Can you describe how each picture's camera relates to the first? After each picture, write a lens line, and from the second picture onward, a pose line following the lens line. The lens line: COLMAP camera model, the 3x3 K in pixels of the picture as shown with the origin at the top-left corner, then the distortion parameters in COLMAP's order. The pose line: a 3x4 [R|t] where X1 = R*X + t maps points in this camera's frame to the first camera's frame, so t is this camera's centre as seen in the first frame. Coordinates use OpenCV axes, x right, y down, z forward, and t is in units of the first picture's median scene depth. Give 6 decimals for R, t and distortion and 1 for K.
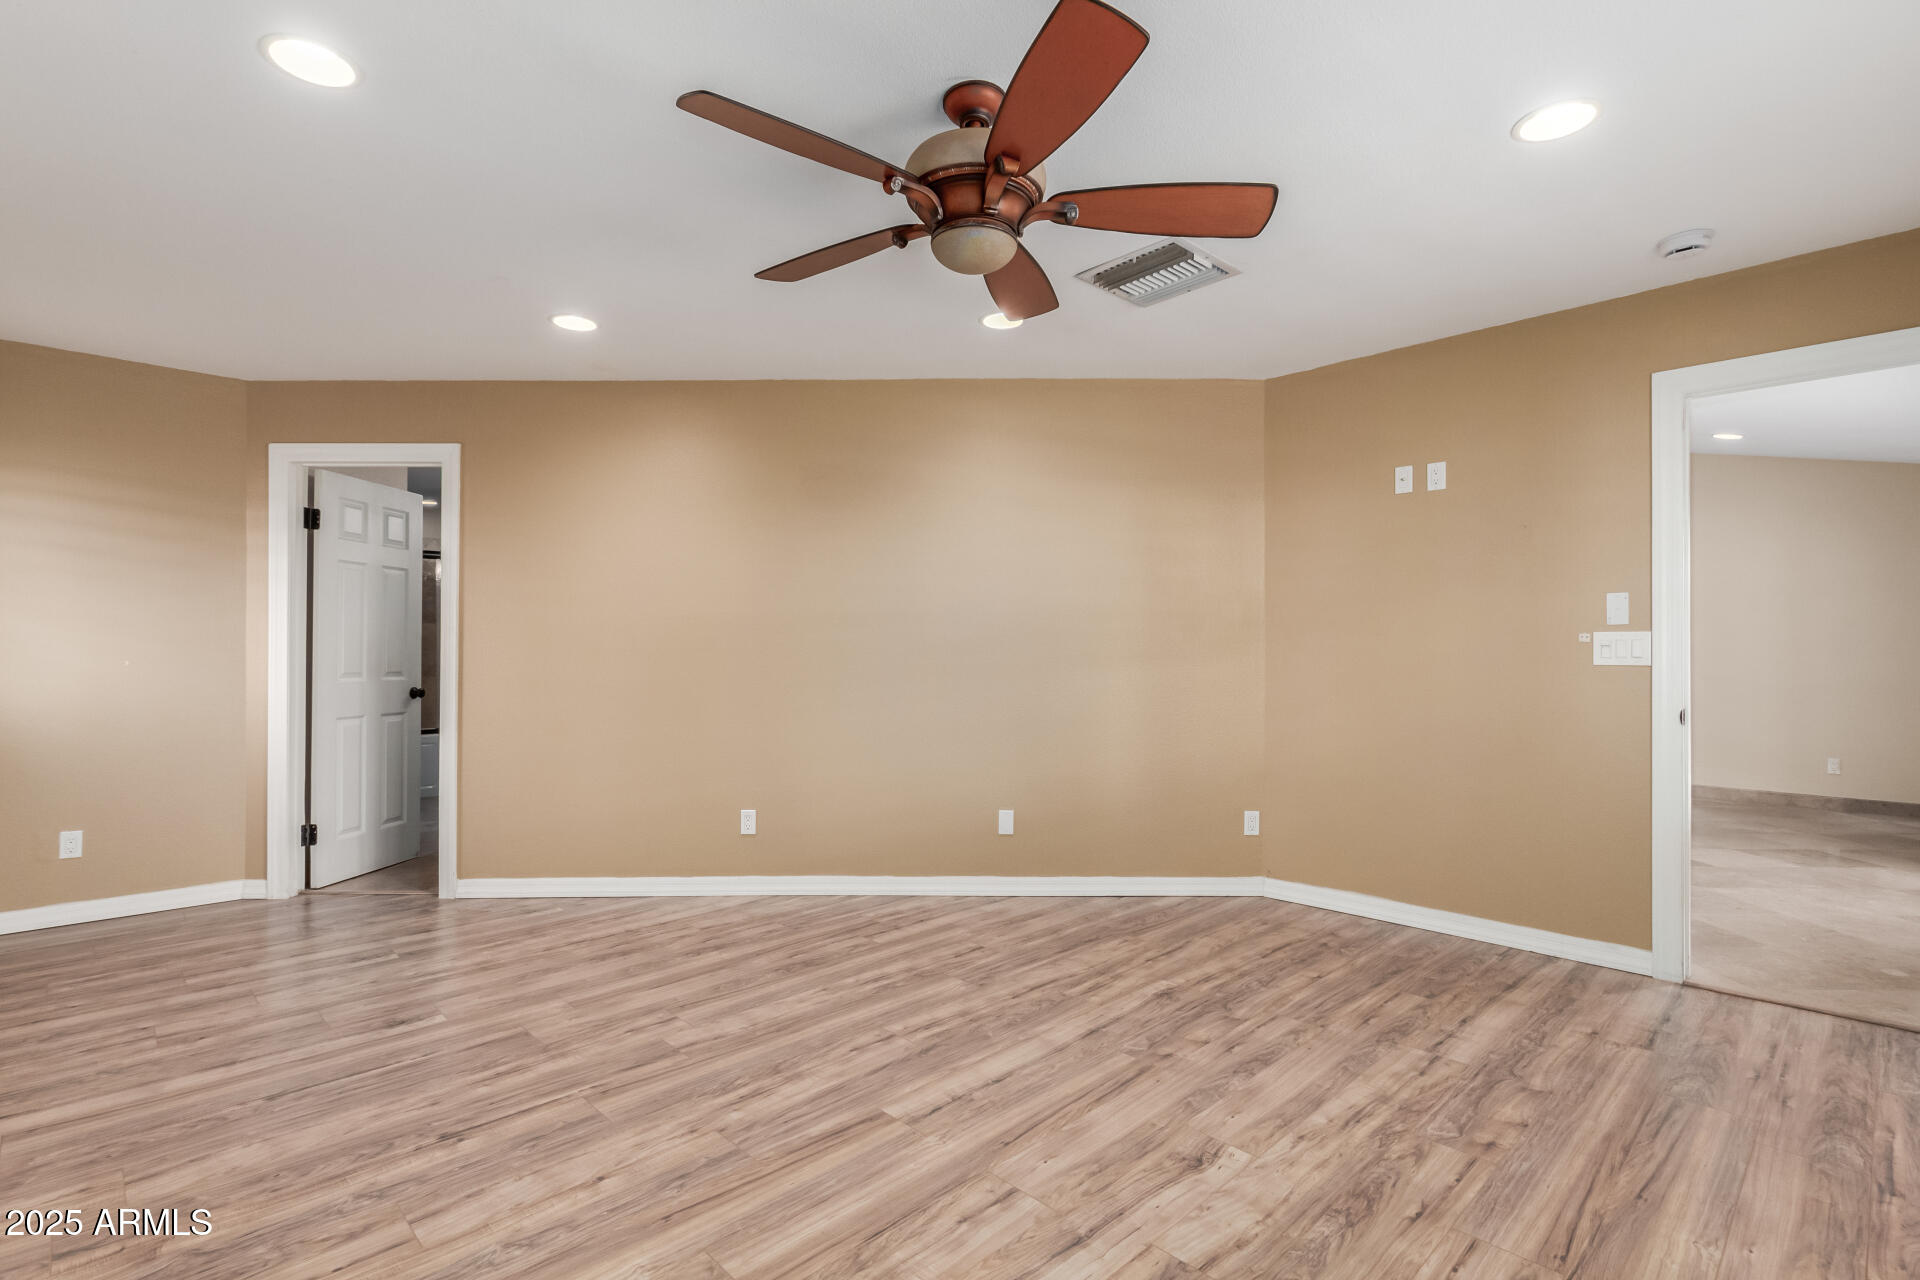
lens RADIAL K [[902.7, 0, 944.3], [0, 902.7, 650.4], [0, 0, 1]] dist [0.012507, -0.005370]
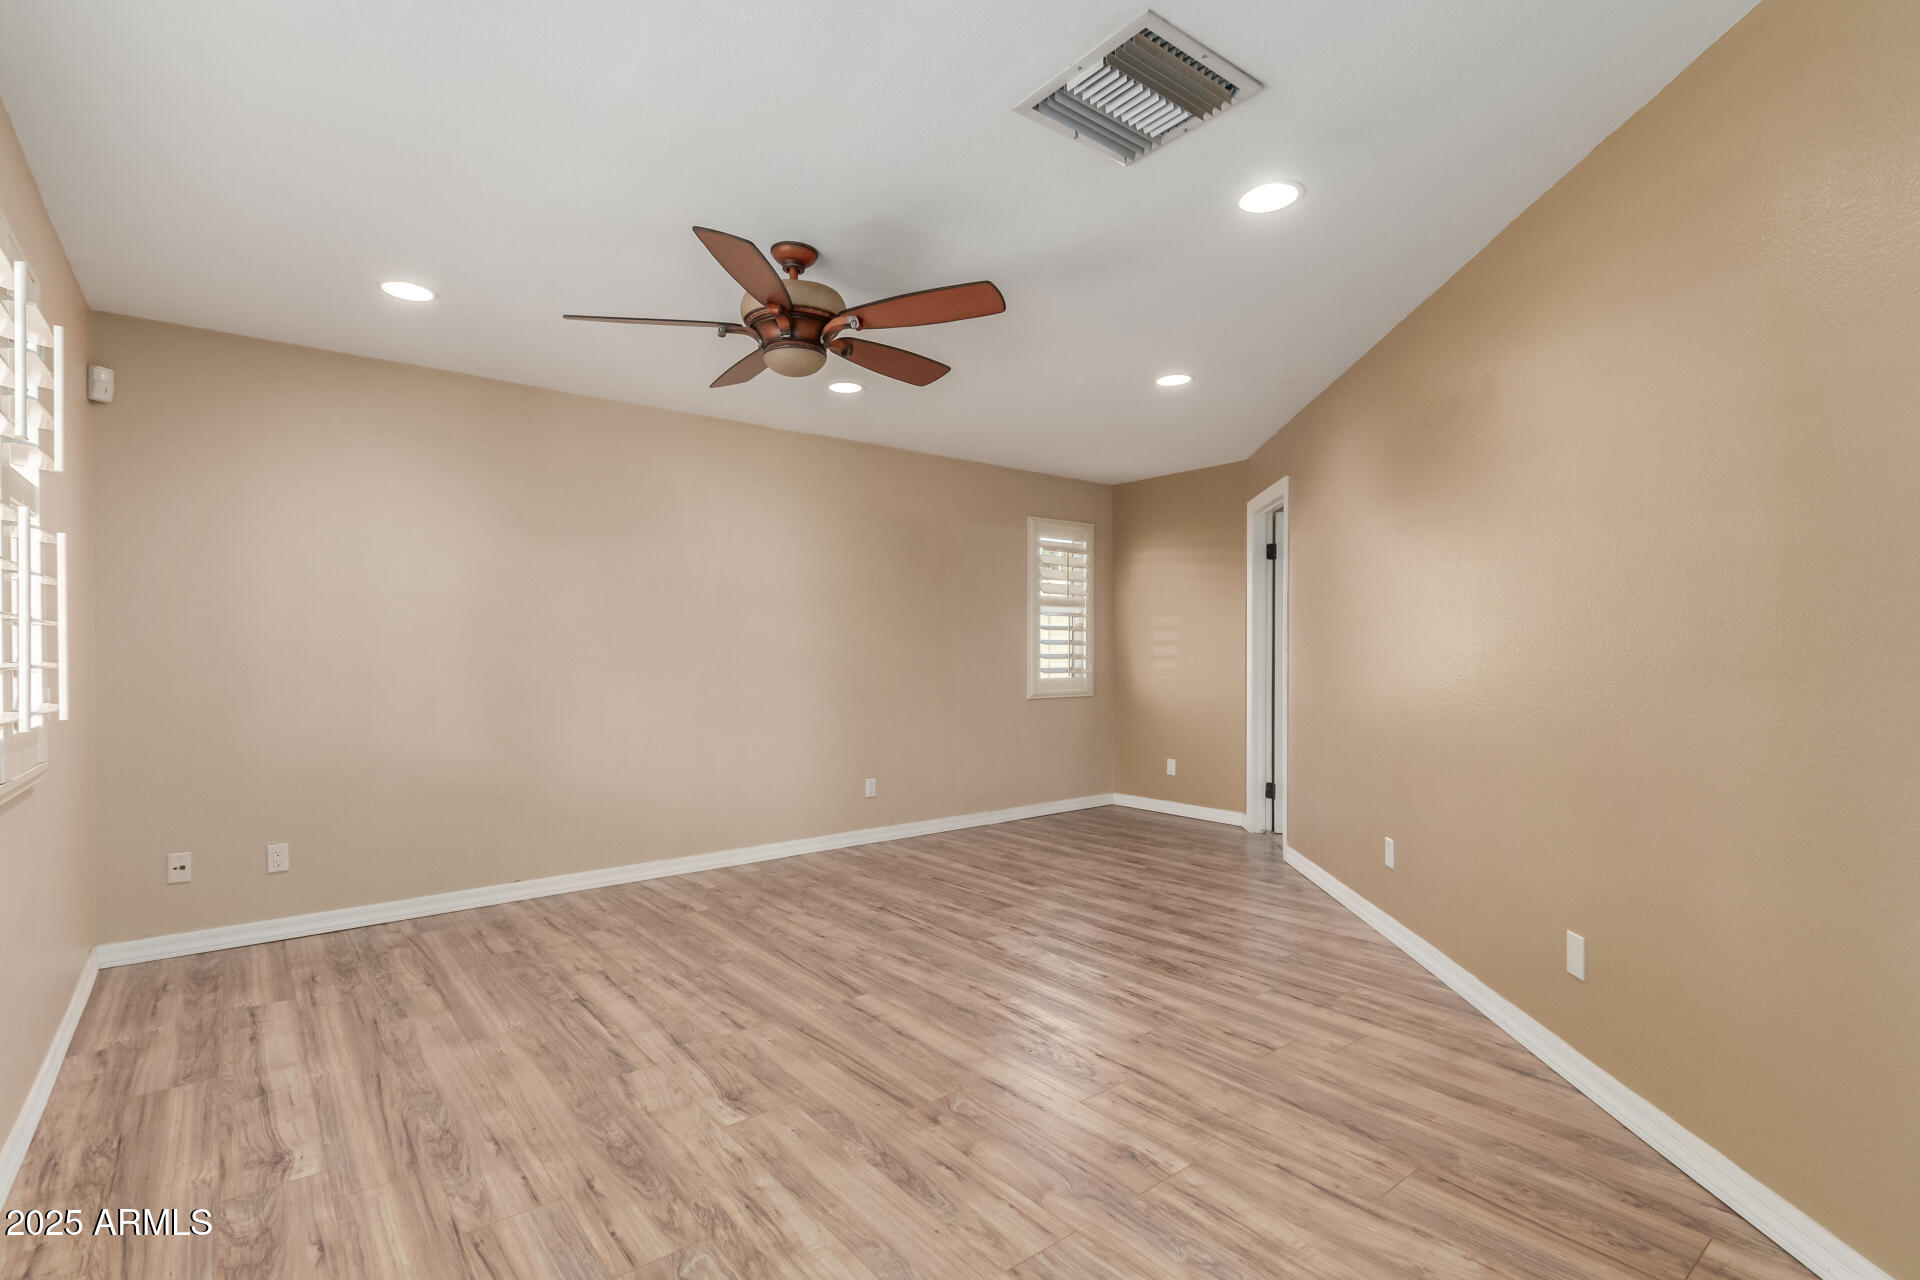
lens RADIAL K [[902.7, 0, 948.8], [0, 902.7, 637.1], [0, 0, 1]] dist [0.012507, -0.005370]
pose [[-0.096432, -0.017423, -0.995187, 1.094373], [0.006568, 0.999814, -0.018141, -0.002650], [0.995318, -0.008285, -0.096300, 1.073731]]
